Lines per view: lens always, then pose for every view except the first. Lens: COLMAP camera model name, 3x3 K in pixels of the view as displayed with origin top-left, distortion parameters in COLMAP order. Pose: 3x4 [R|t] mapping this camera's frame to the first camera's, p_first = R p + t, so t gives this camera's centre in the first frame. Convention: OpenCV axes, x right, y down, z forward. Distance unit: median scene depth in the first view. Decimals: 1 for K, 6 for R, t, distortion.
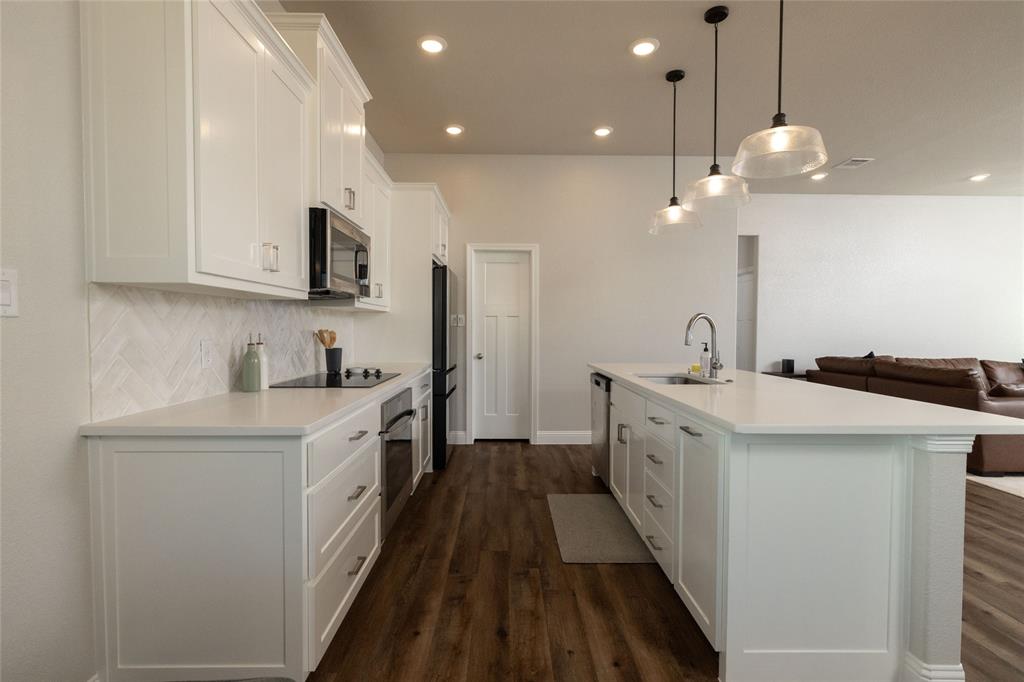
lens RADIAL K [[500.7, 0, 511.4], [0, 500.7, 340.9], [0, 0, 1]] dist [0.000552, 0.000220]
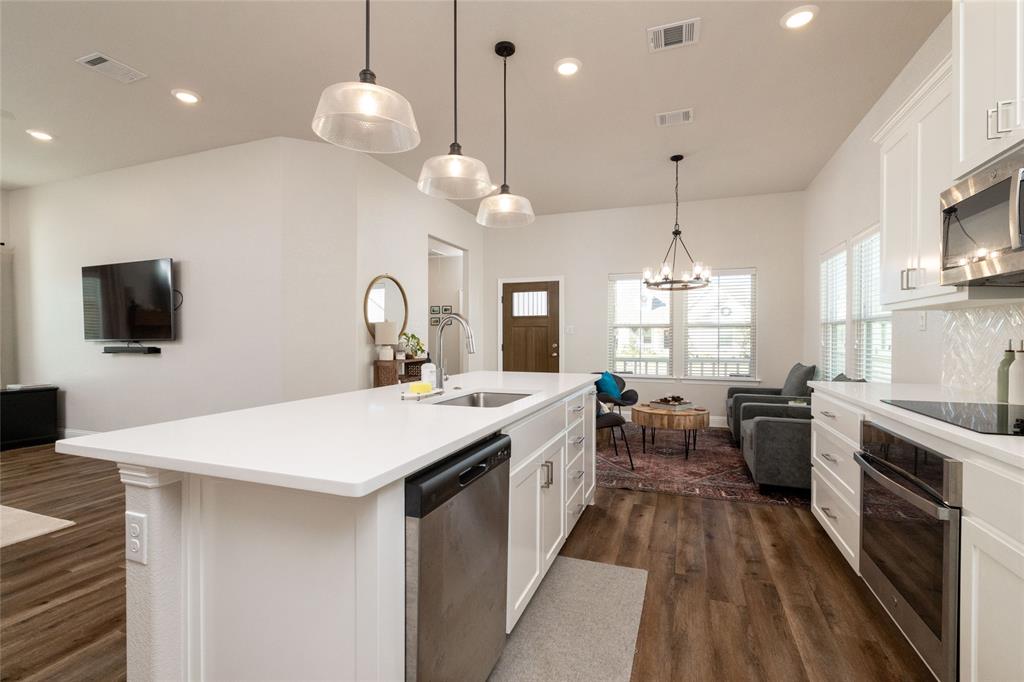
lens RADIAL K [[467.7, 0, 511.4], [0, 467.7, 340.7], [0, 0, 1]] dist [-0.000537, -0.000088]
pose [[-0.931481, -0.008090, 0.363699, 0.024367], [0.004239, 0.999443, 0.033087, -0.043450], [-0.363764, 0.032361, -0.930929, 2.059954]]
